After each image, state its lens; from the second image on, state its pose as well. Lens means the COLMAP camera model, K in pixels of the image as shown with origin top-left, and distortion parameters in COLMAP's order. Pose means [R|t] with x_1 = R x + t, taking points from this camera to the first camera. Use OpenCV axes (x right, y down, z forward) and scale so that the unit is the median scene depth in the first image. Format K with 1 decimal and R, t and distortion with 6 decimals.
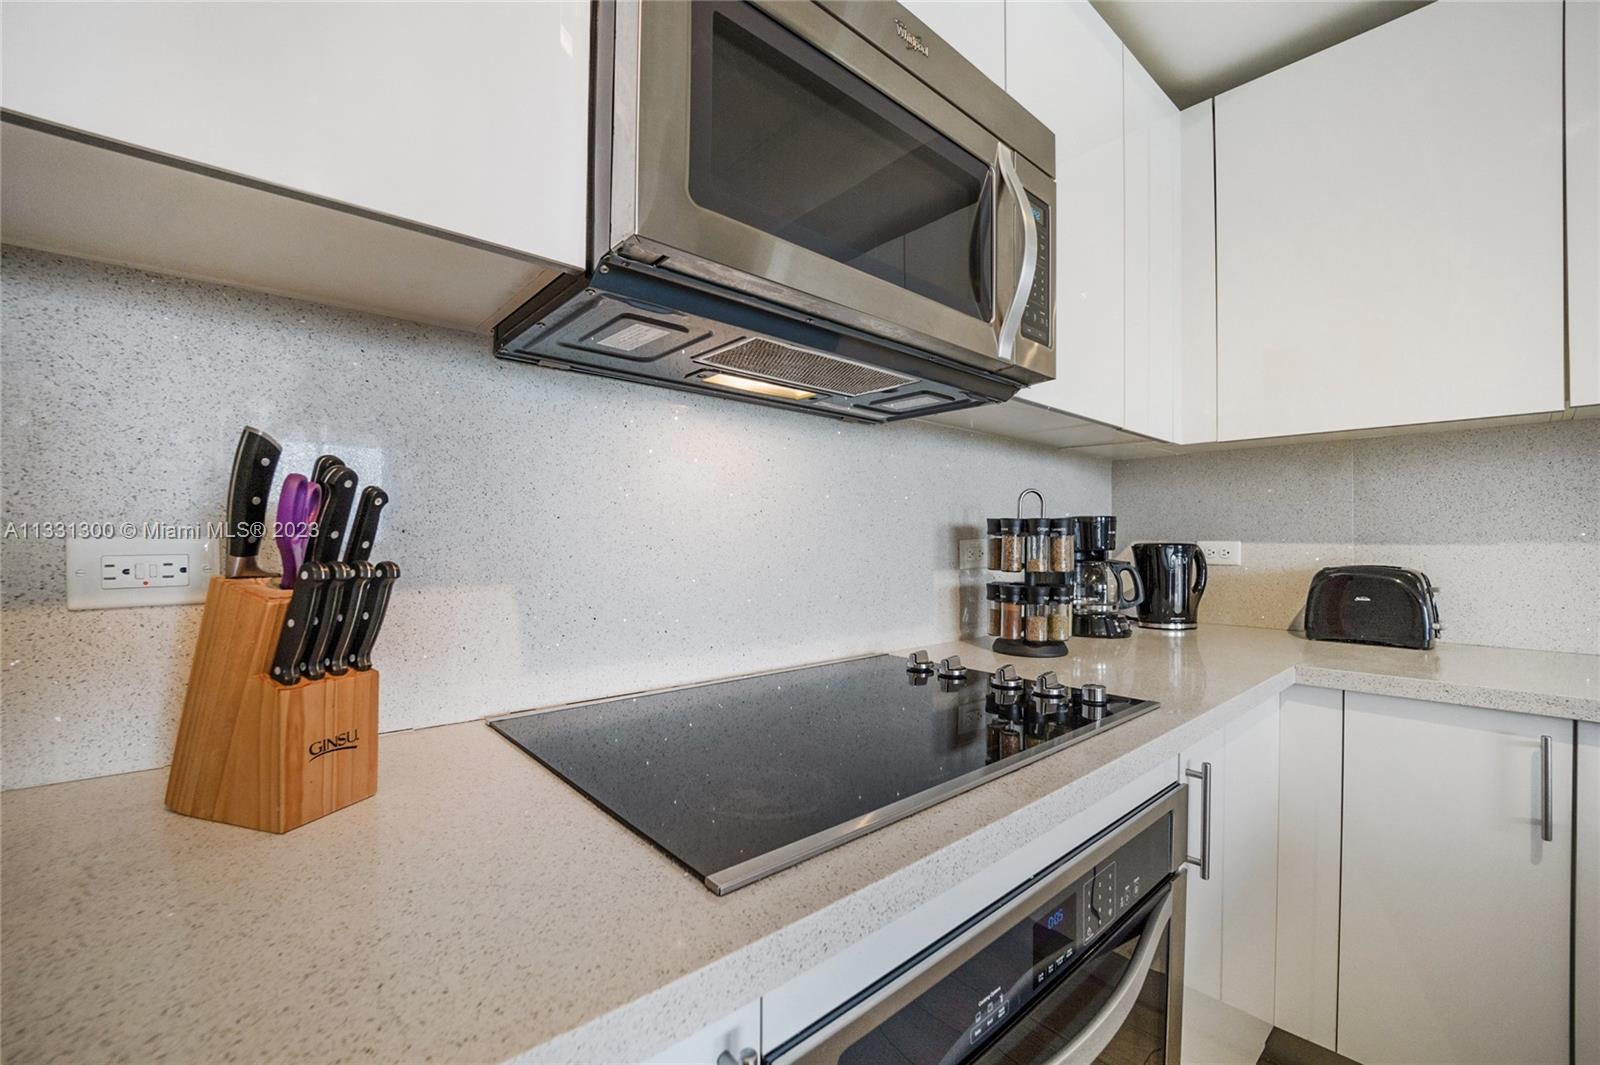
lens RADIAL K [[655.6, 0, 806.3], [0, 655.6, 542.3], [0, 0, 1]] dist [-0.019057, -0.000179]
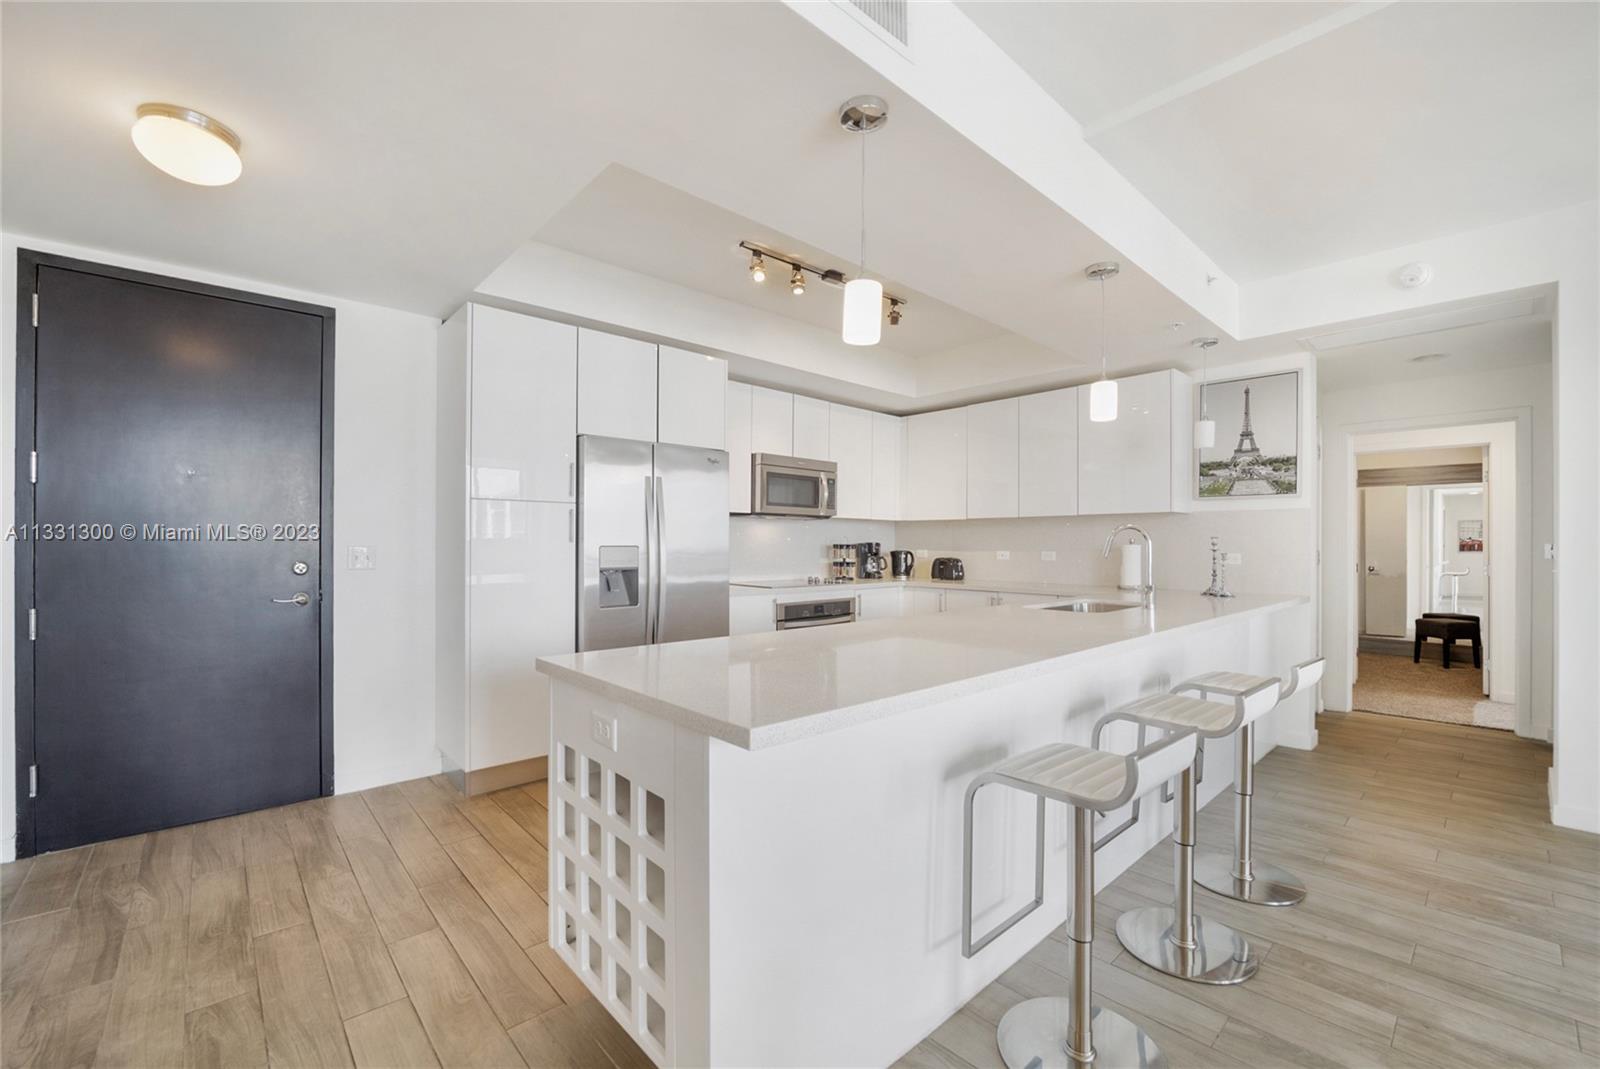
lens RADIAL K [[655.6, 0, 806.3], [0, 655.6, 544.3], [0, 0, 1]] dist [-0.019057, -0.000179]
pose [[0.999776, 0.002480, 0.021022, 0.042688], [-0.002579, 0.999986, 0.004709, -0.045563], [-0.021010, -0.004762, 0.999768, -2.362016]]
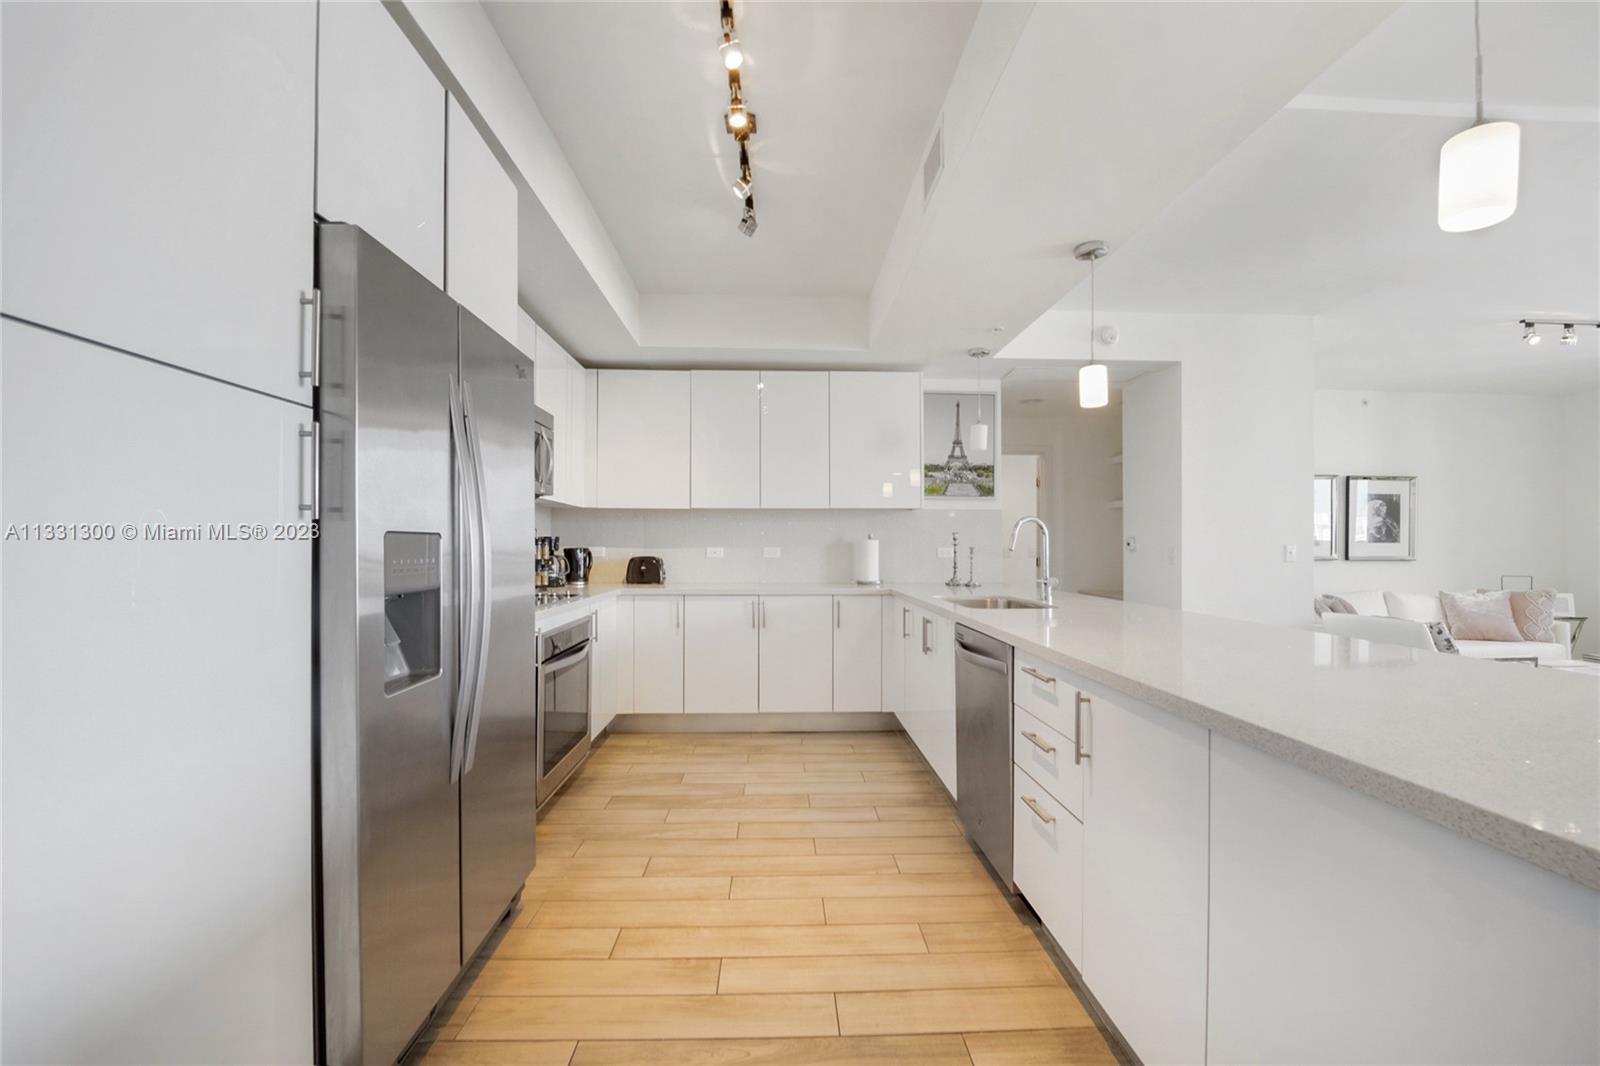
lens RADIAL K [[655.6, 0, 806.3], [0, 655.6, 542.8], [0, 0, 1]] dist [-0.019057, -0.000179]
pose [[0.631990, 0.003623, 0.774968, -0.815475], [-0.004176, 0.999990, -0.001269, -0.018522], [-0.774966, -0.002434, 0.631999, -1.223981]]
